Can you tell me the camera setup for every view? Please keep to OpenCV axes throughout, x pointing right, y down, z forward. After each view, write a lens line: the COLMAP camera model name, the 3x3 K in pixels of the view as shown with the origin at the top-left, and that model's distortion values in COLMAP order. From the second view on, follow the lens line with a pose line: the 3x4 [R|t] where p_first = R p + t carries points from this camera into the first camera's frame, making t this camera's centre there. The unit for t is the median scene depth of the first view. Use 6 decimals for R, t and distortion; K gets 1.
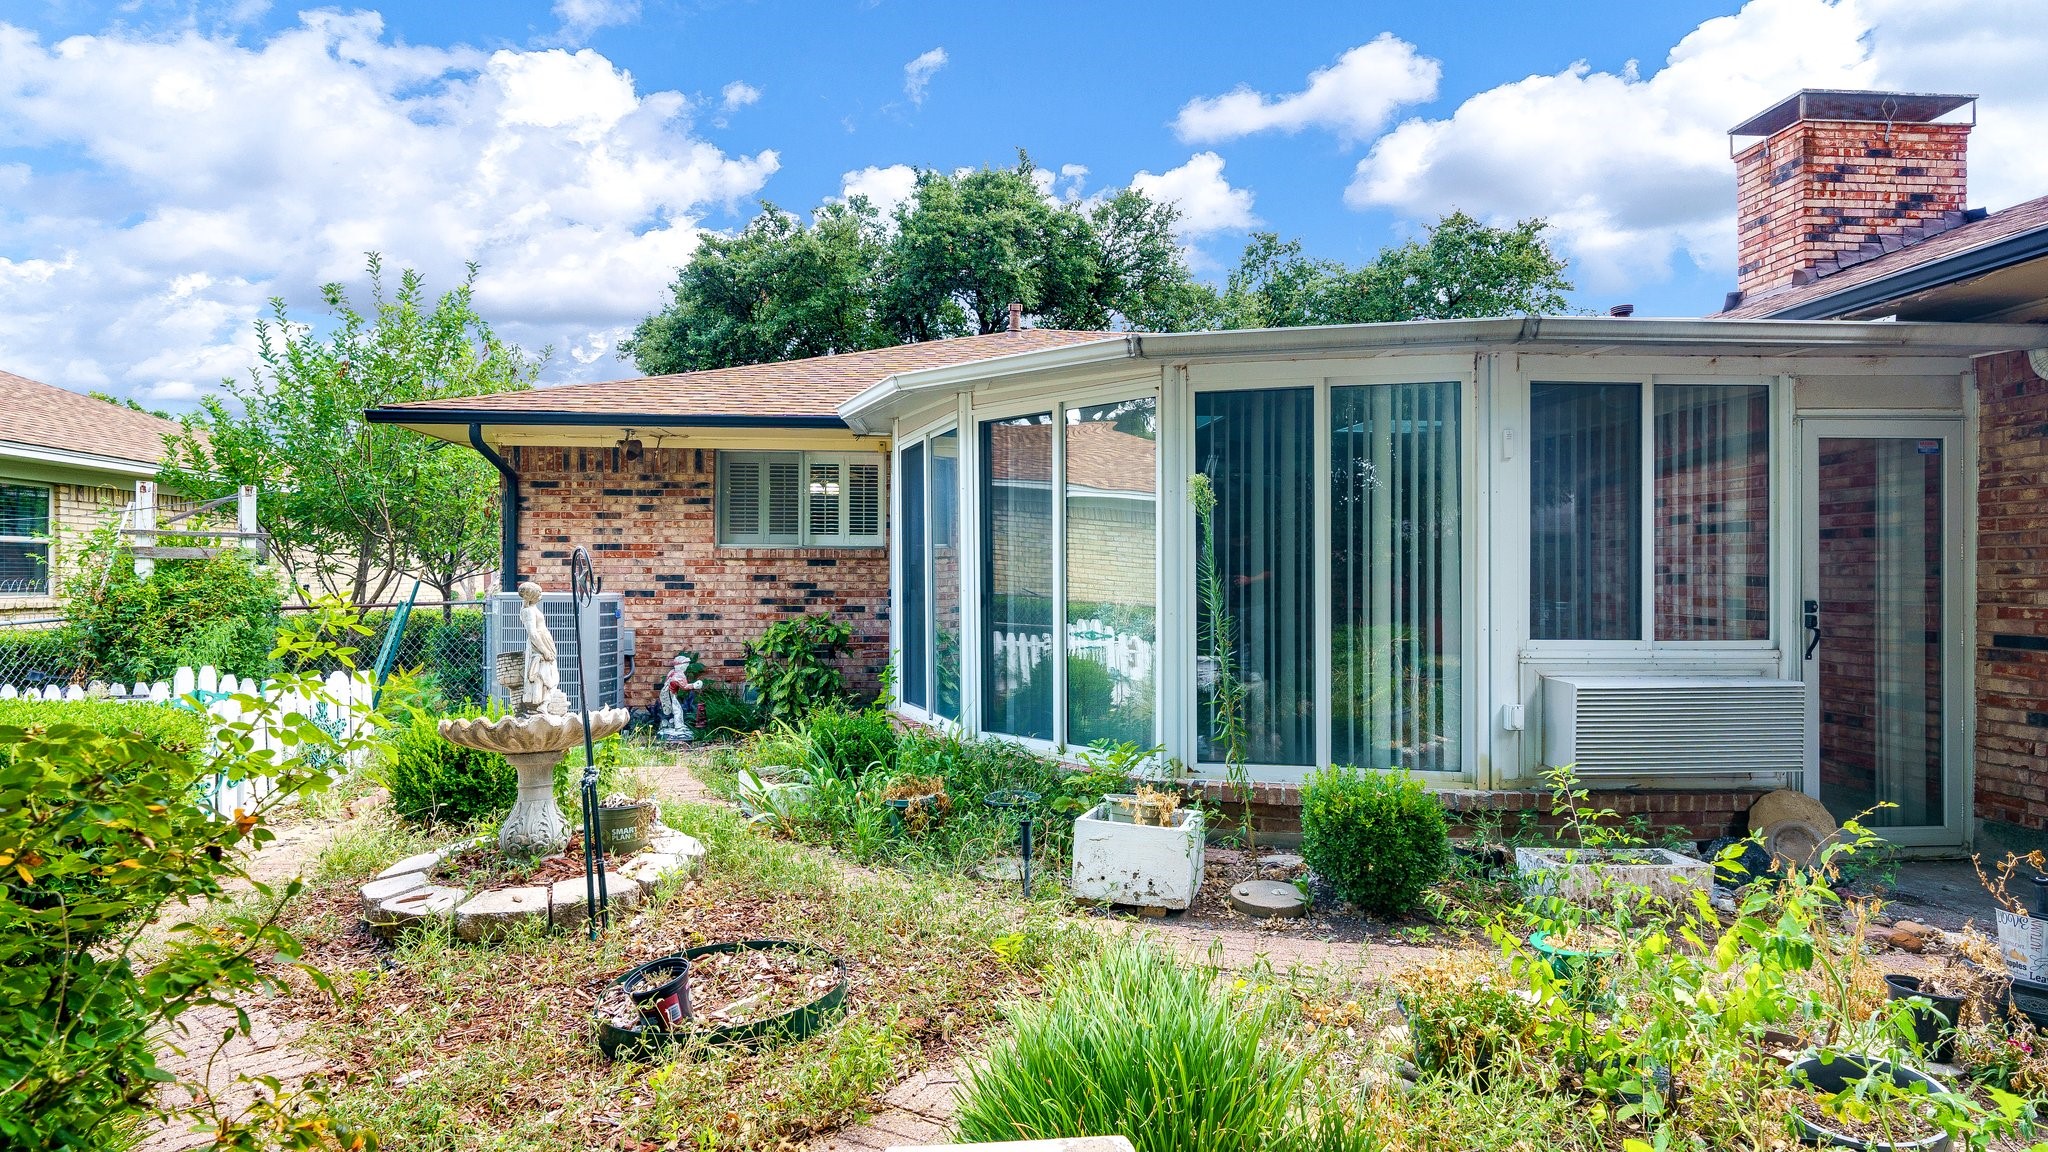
lens RADIAL K [[946.2, 0, 1024.0], [0, 946.2, 576.0], [0, 0, 1]] dist [-0.000380, -0.000283]
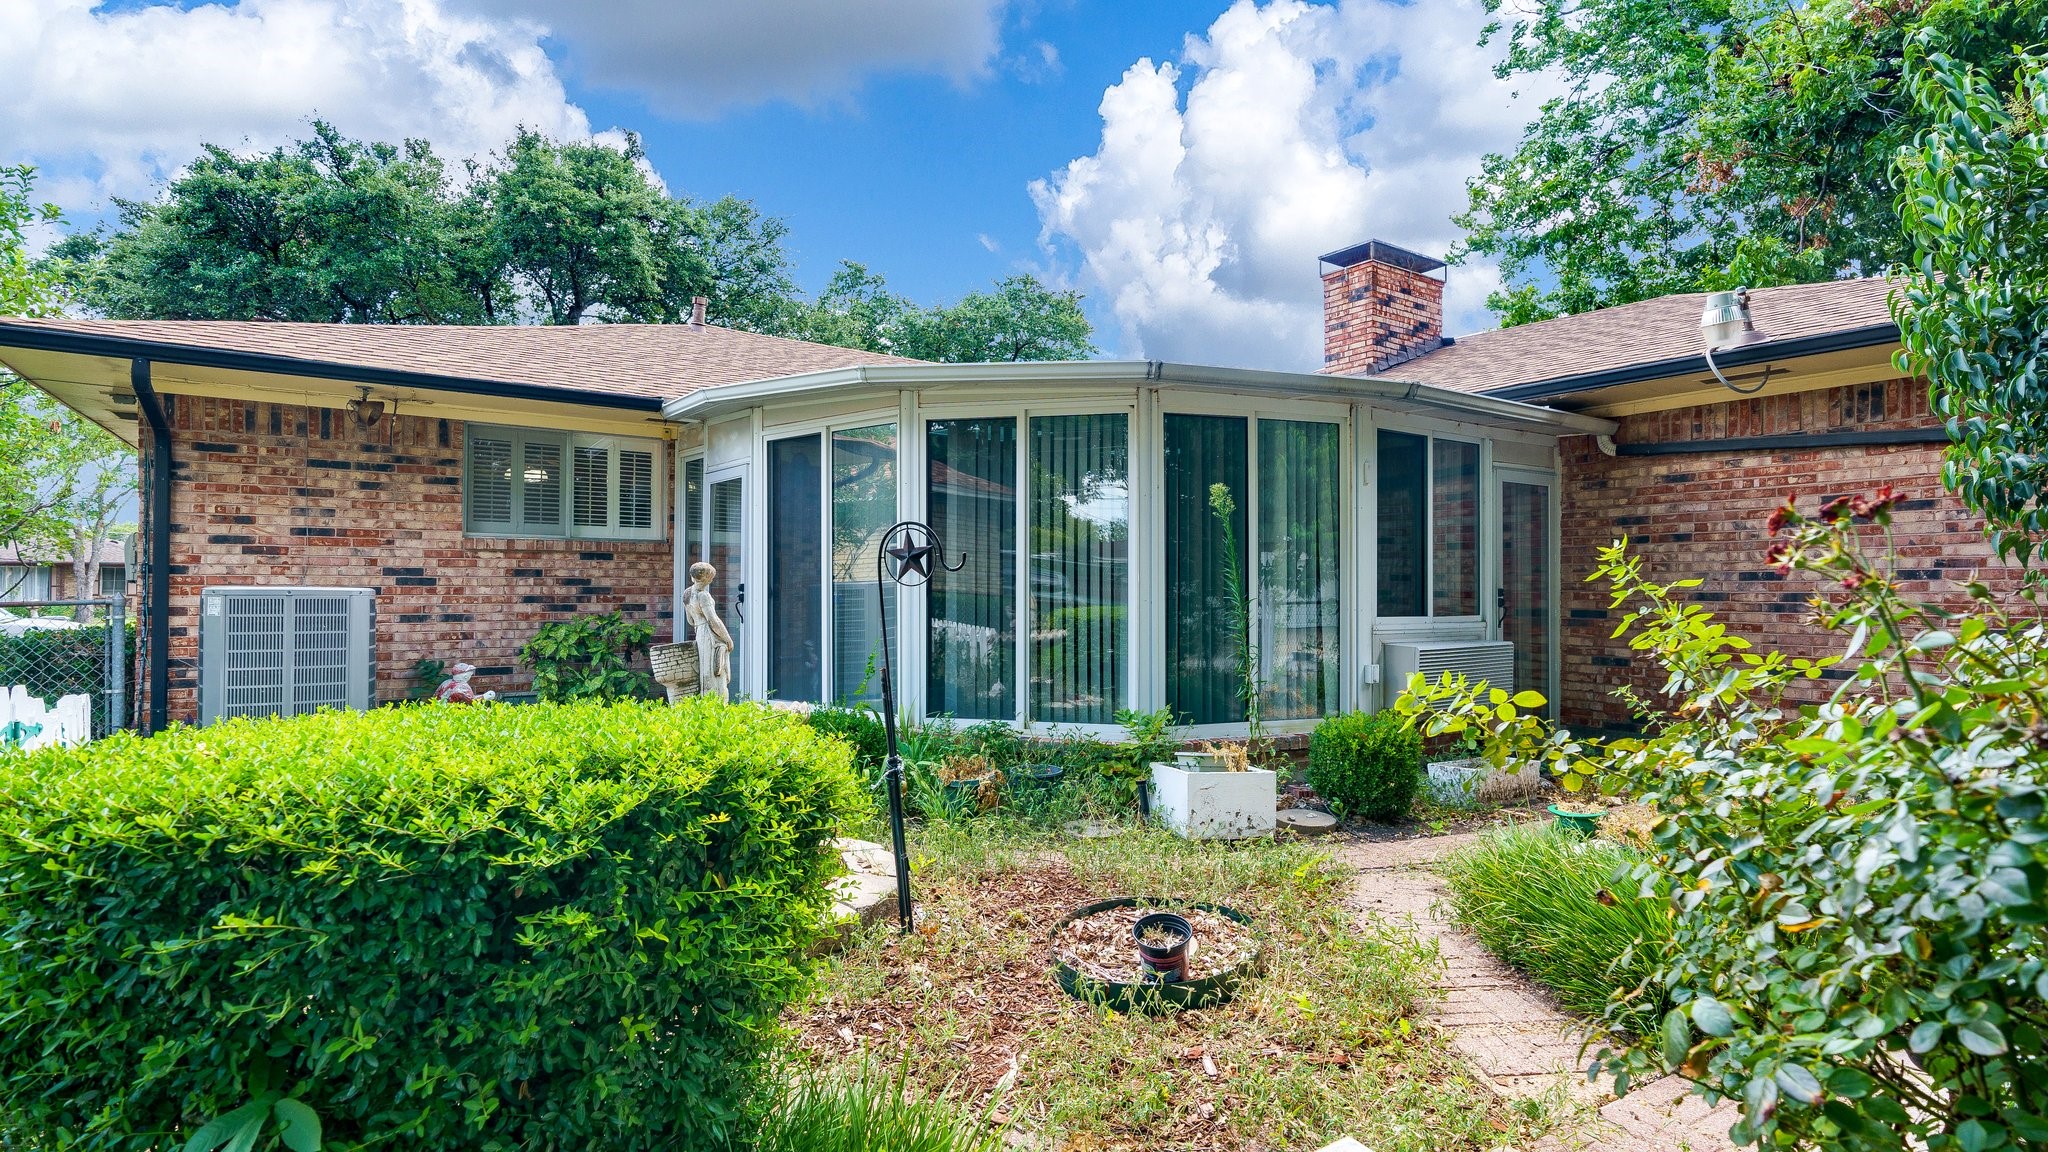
lens RADIAL K [[894.6, 0, 1024.0], [0, 894.6, 576.0], [0, 0, 1]] dist [-0.002233, -0.000317]
pose [[0.879923, 0.006701, 0.475070, -0.267830], [-0.003198, 0.999961, -0.008180, 0.010558], [-0.475106, 0.005678, 0.879910, 0.054683]]
